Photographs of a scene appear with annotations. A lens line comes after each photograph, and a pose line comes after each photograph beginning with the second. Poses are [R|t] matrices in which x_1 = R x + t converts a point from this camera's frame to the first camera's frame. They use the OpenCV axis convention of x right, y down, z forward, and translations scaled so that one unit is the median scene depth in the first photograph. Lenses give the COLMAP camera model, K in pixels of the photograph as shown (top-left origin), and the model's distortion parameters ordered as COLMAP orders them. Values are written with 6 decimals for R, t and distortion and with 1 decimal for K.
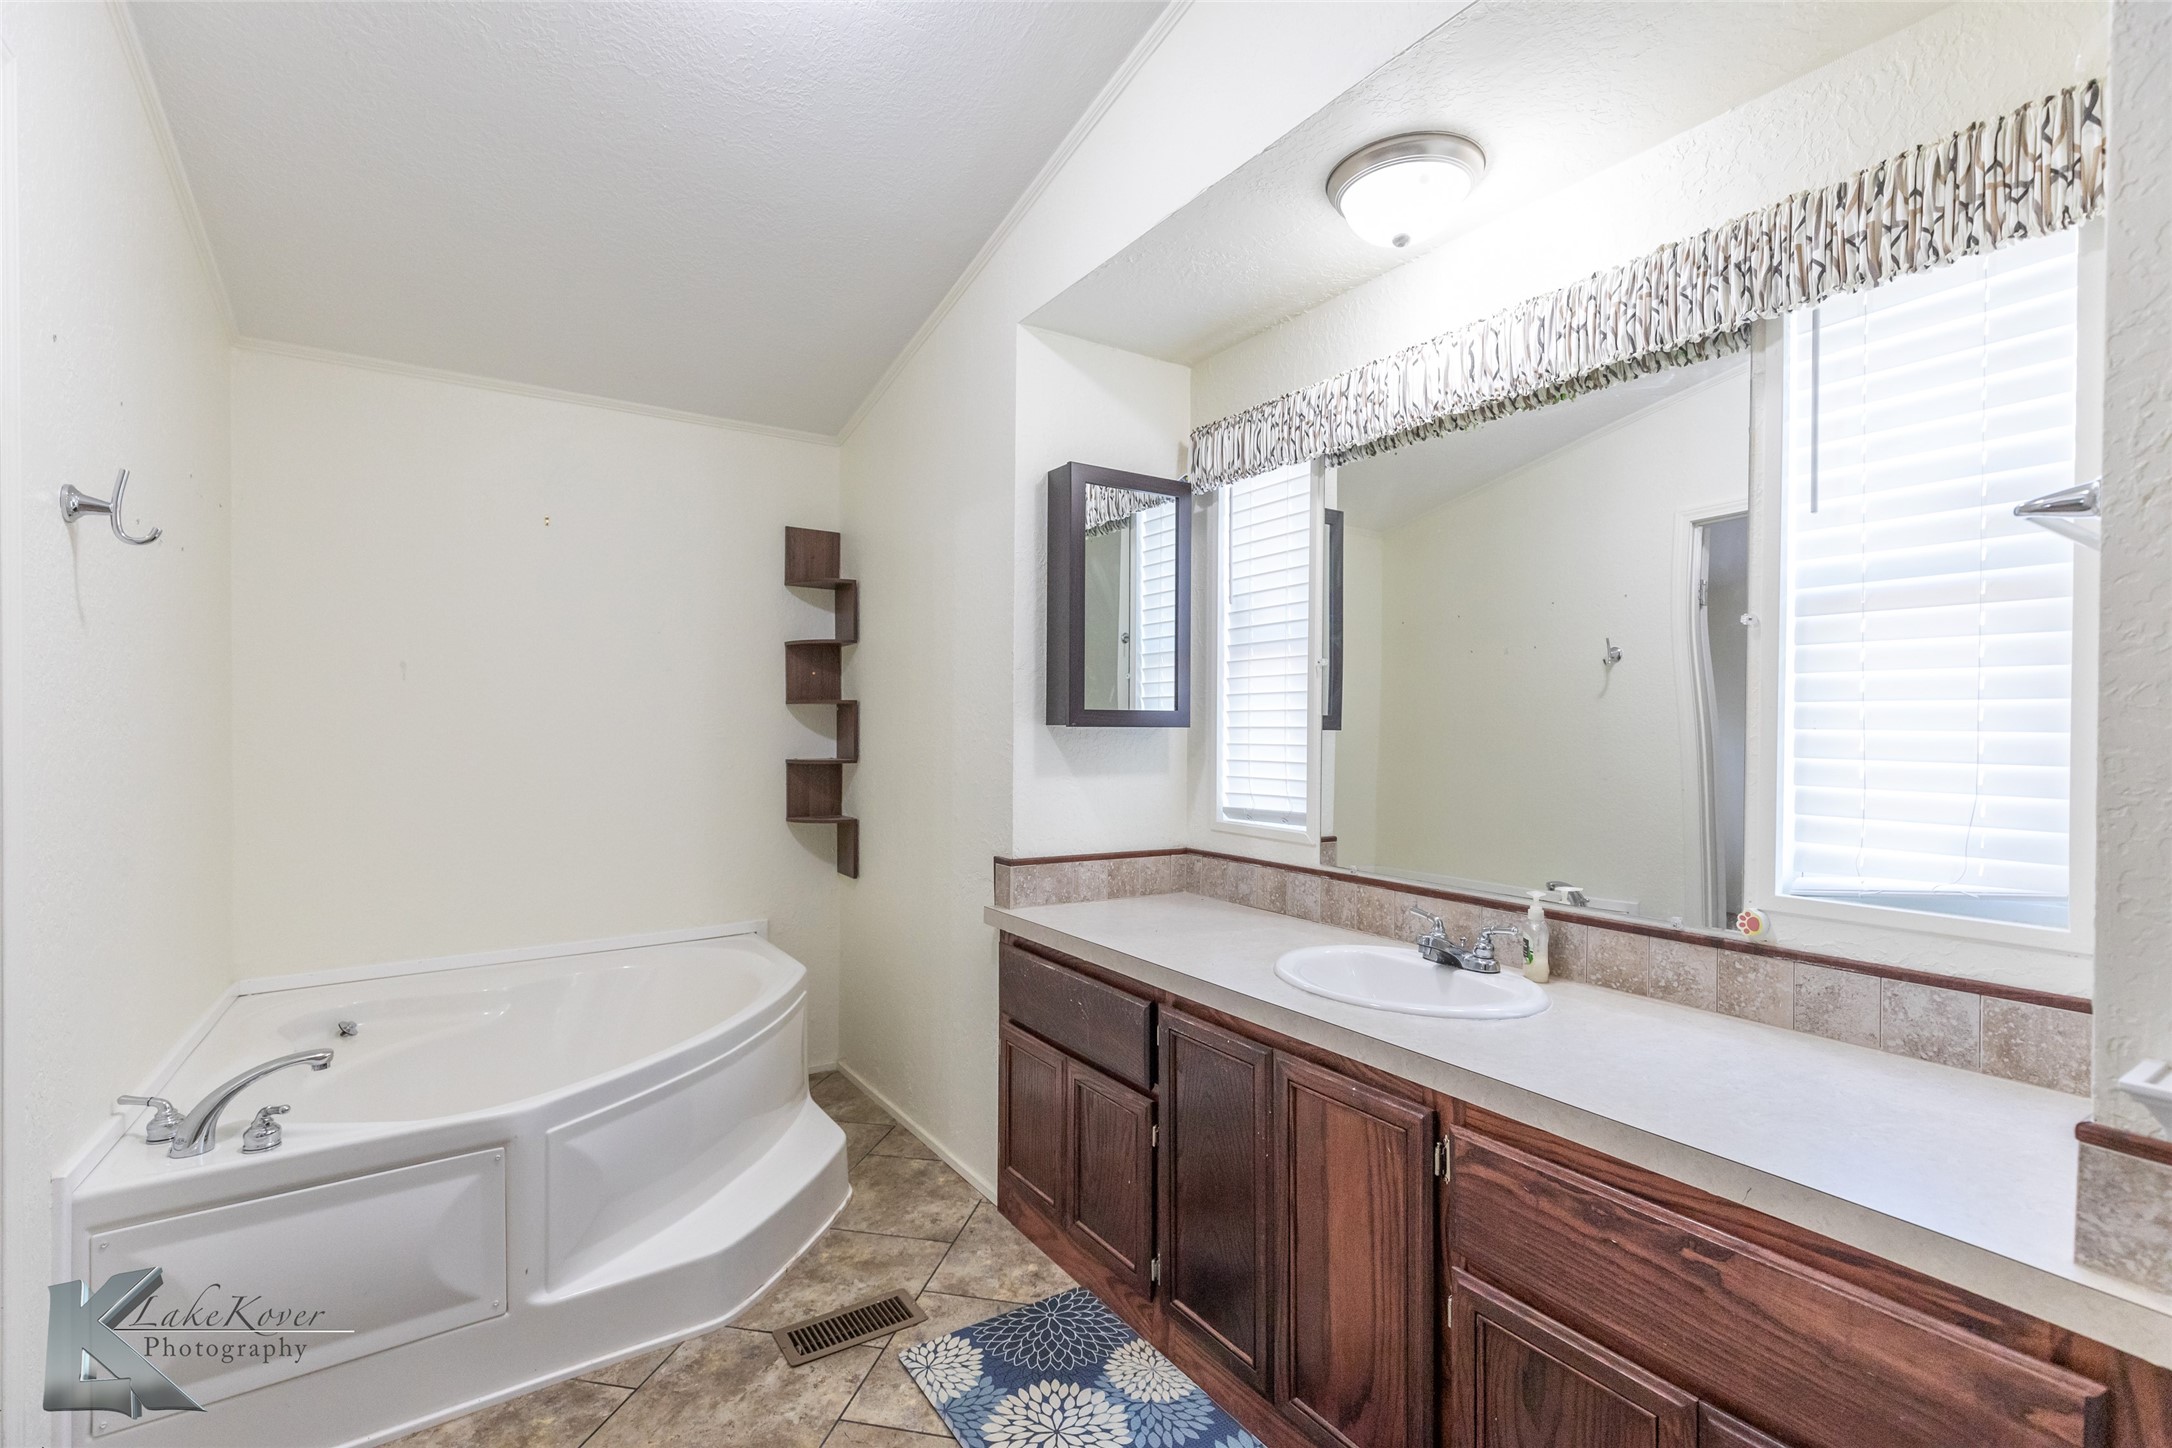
lens RADIAL K [[977.1, 0, 1072.2], [0, 977.1, 732.8], [0, 0, 1]] dist [0.002714, 0.000151]
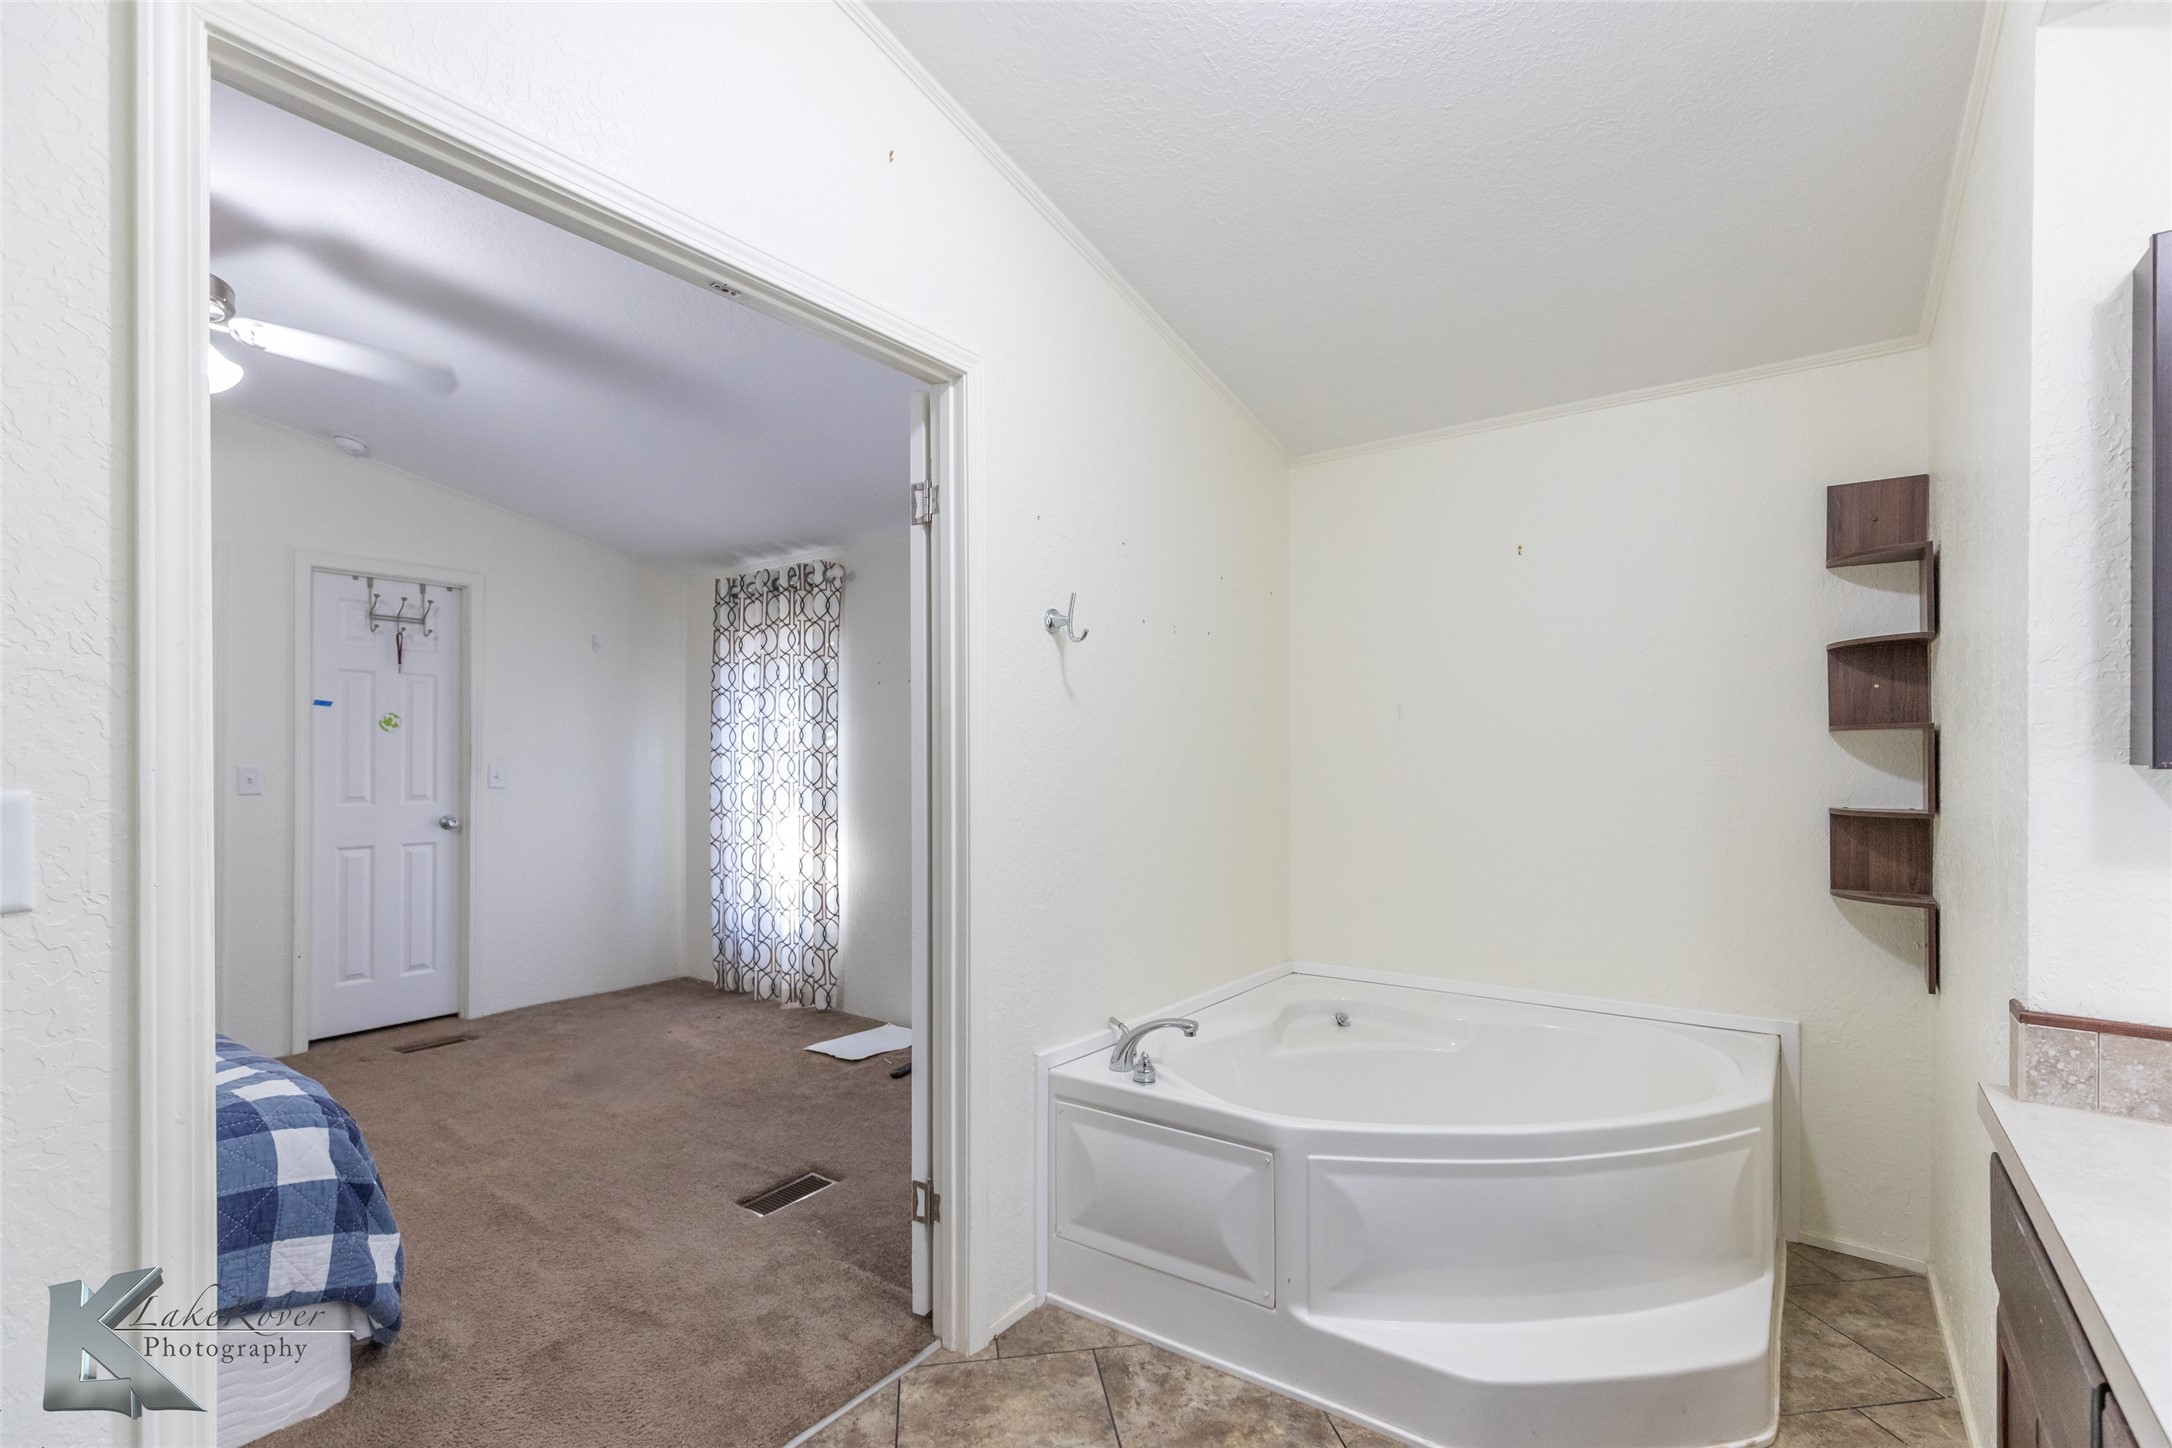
lens RADIAL K [[985.7, 0, 1084.8], [0, 985.7, 751.7], [0, 0, 1]] dist [0.002439, 0.000168]
pose [[0.348516, -0.006863, -0.937278, 0.350841], [-0.003501, 0.999957, -0.008624, -0.011077], [0.937296, 0.006287, 0.348477, 0.396503]]
